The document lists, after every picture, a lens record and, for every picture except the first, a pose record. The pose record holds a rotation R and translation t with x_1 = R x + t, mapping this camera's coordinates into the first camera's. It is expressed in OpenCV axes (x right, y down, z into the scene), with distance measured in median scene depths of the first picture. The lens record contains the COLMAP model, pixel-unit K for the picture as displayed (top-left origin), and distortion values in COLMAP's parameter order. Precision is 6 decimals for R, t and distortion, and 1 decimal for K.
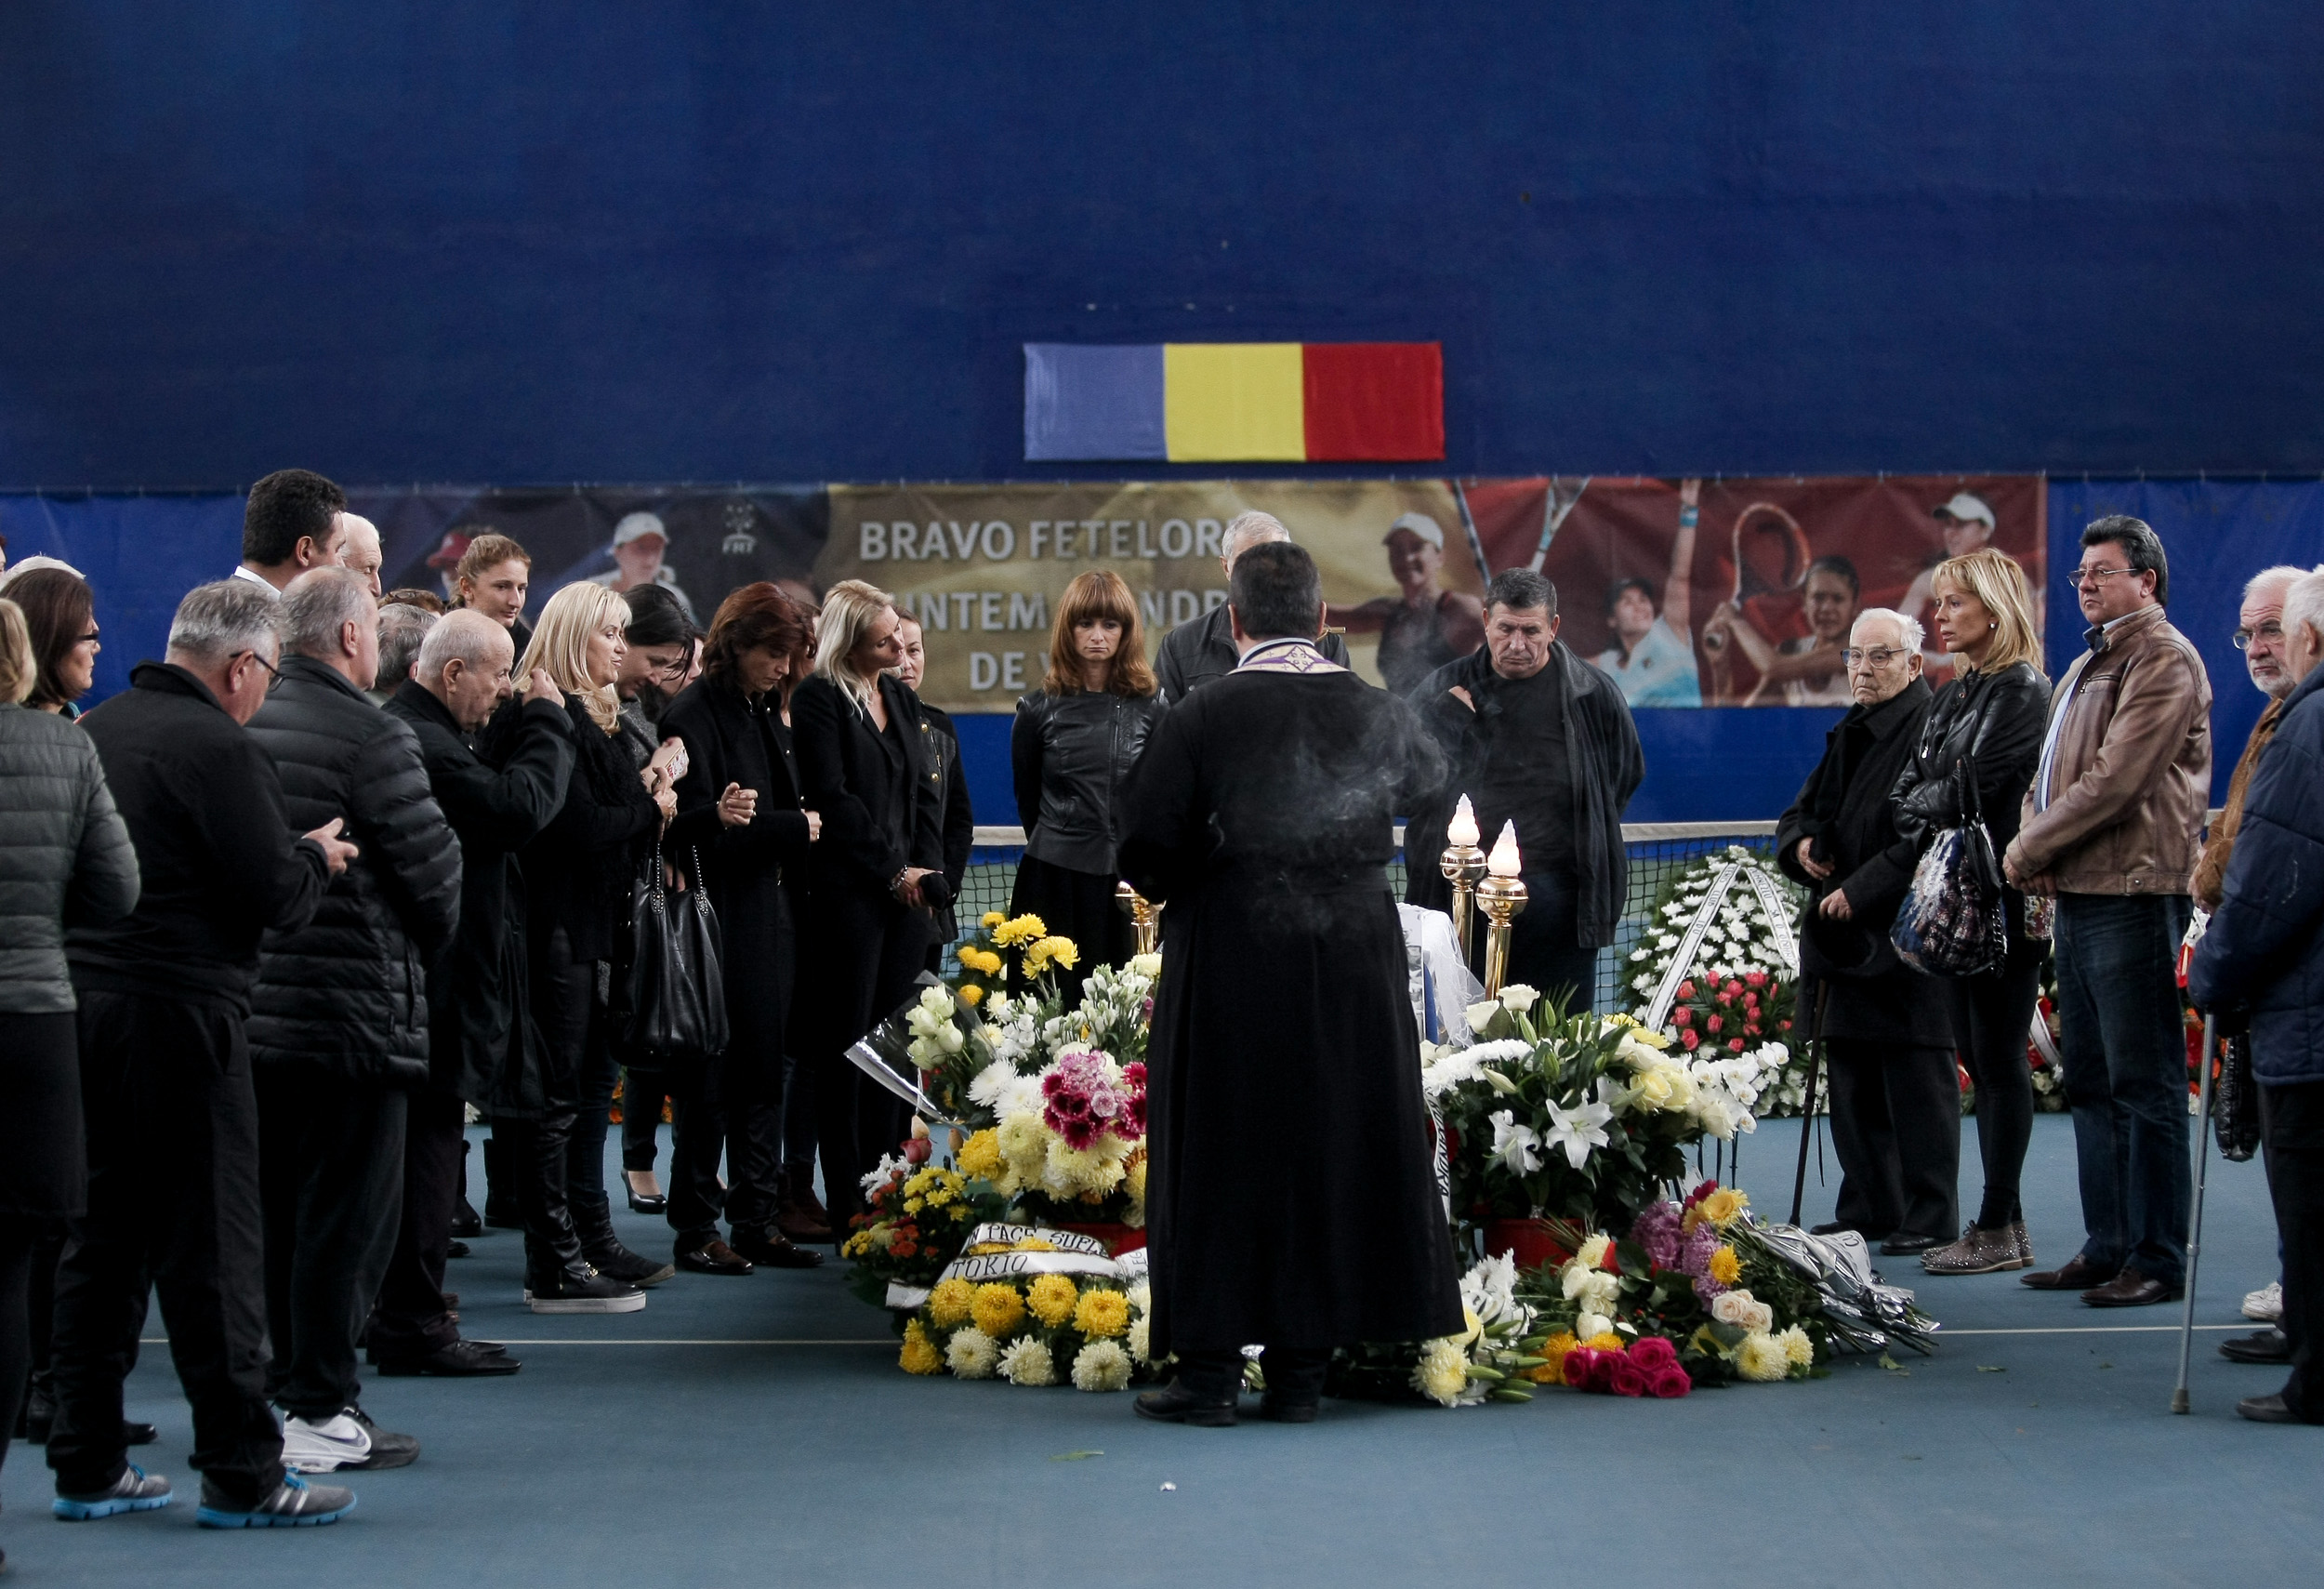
lens RADIAL K [[6609.3, 0, 1154.9], [0, 6609.3, 788.7], [0, 0, 1]] dist [-0.289625, 0.000000]
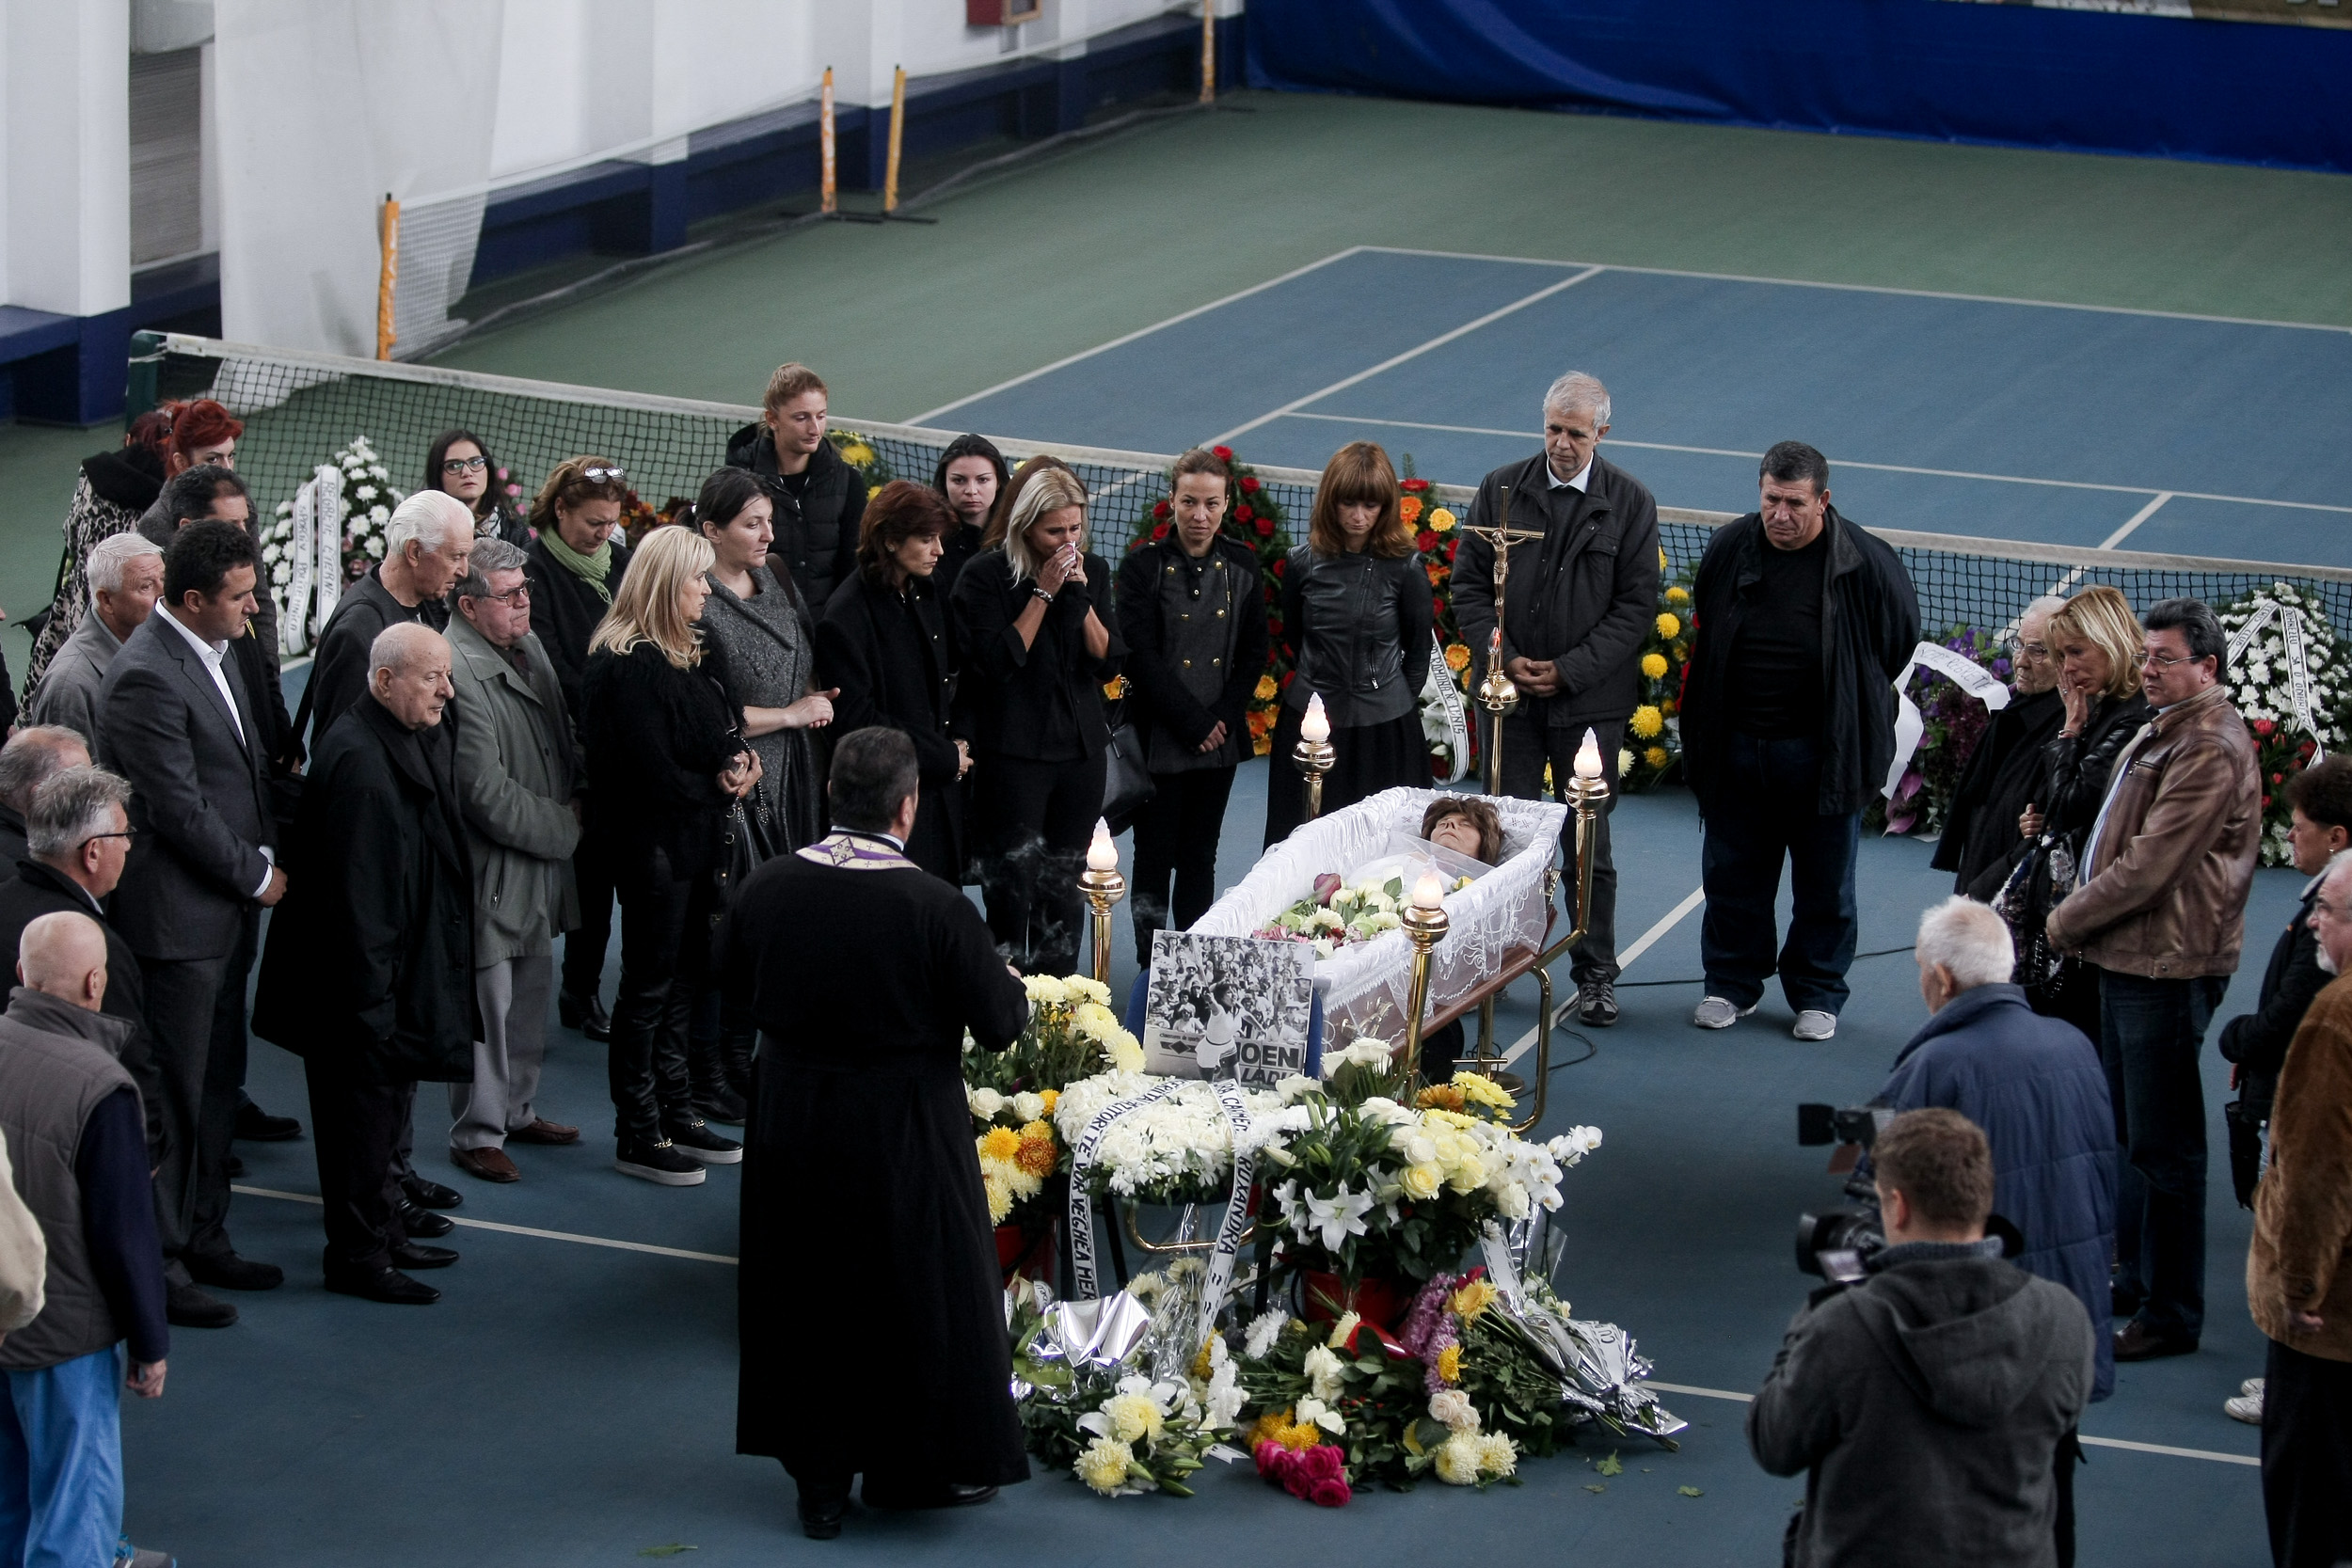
lens RADIAL K [[6230.2, 0, 1155.6], [0, 6230.2, 669.1], [0, 0, 1]] dist [-0.305640, 0.000000]
pose [[0.942231, 0.100841, -0.319424, 0.237487], [-0.044944, 0.983045, 0.177770, -0.144955], [0.331934, -0.153144, 0.930788, 0.046750]]
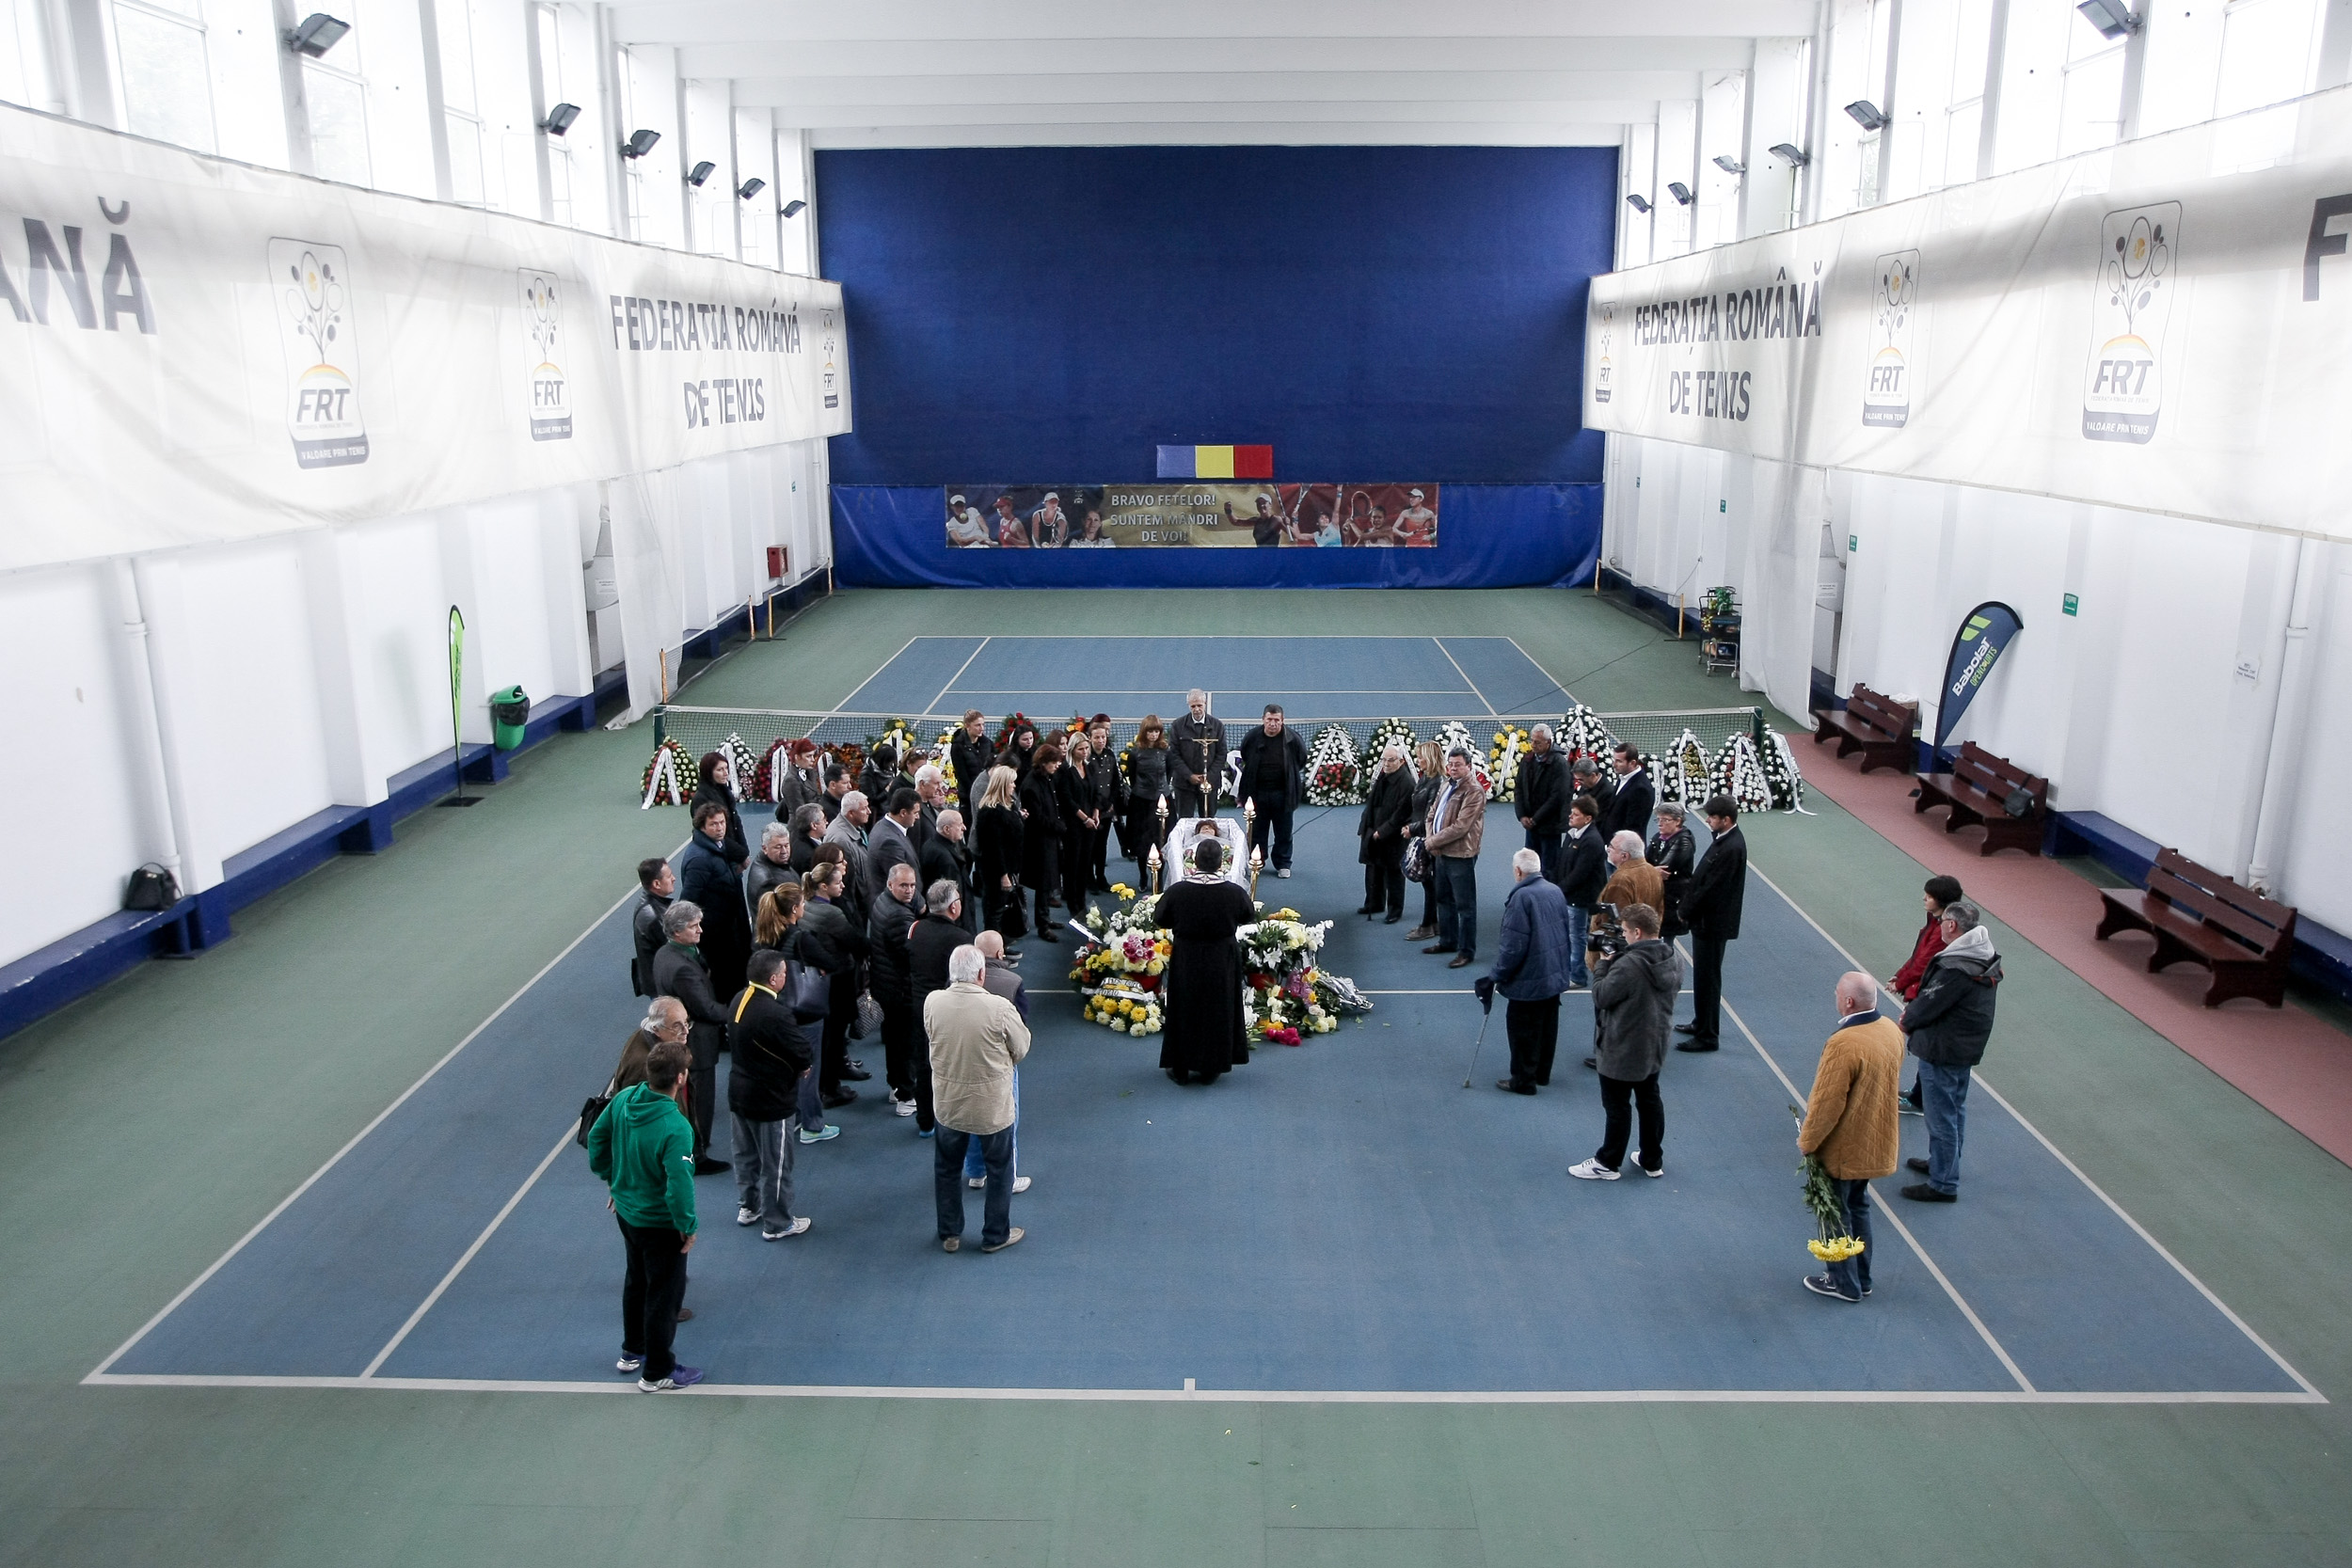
lens RADIAL K [[1728.5, 0, 1190.5], [0, 1728.5, 768.0], [0, 0, 1]] dist [-0.061990, 0.017614]
pose [[0.999917, 0.006357, -0.011239, 0.020183], [-0.003965, 0.979512, 0.201347, -0.161962], [0.012288, -0.201285, 0.979456, 0.069913]]
